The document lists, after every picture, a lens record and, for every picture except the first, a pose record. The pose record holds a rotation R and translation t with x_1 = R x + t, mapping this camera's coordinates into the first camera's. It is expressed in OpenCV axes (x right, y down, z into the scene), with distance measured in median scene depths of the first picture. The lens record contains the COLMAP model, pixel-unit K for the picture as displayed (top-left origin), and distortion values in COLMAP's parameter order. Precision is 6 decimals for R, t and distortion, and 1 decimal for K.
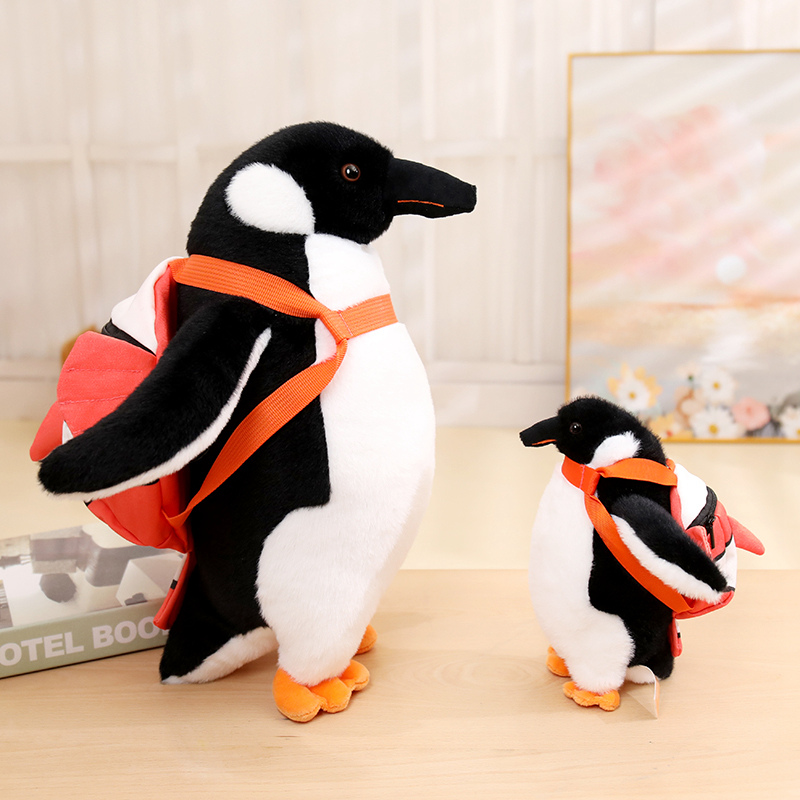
lens RADIAL K [[1365.5, 0, 400.0], [0, 1365.5, 400.0], [0, 0, 1]] dist [-0.022700, 0.020219]
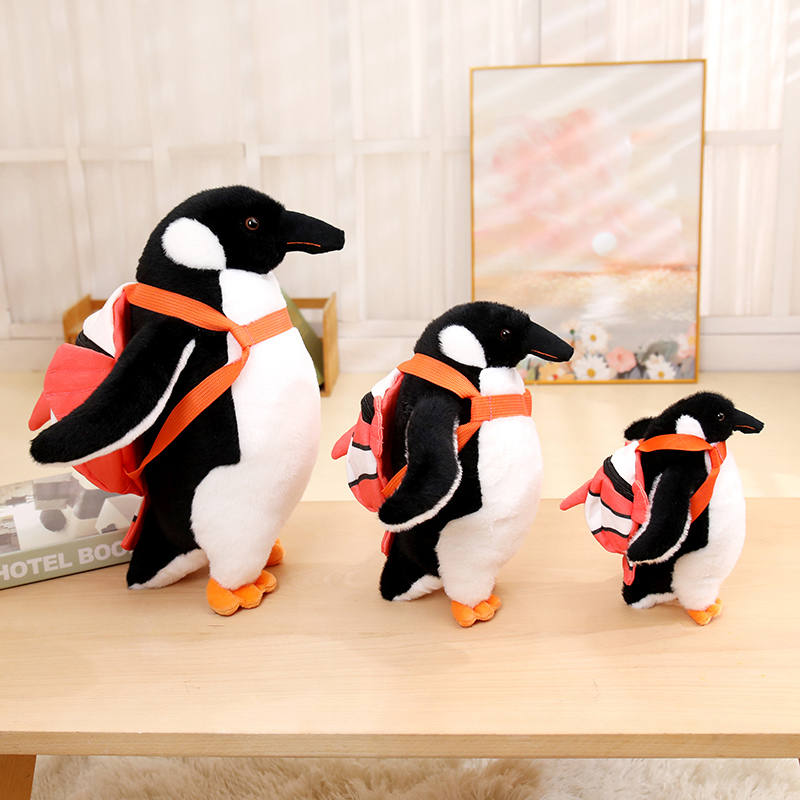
lens RADIAL K [[1264.5, 0, 400.0], [0, 1264.5, 400.0], [0, 0, 1]] dist [-0.012362, -0.000999]
pose [[0.999919, -0.012526, -0.002025, 0.107884], [0.012643, 0.997126, 0.074703, -0.077726], [0.001083, -0.074723, 0.997204, -0.273729]]
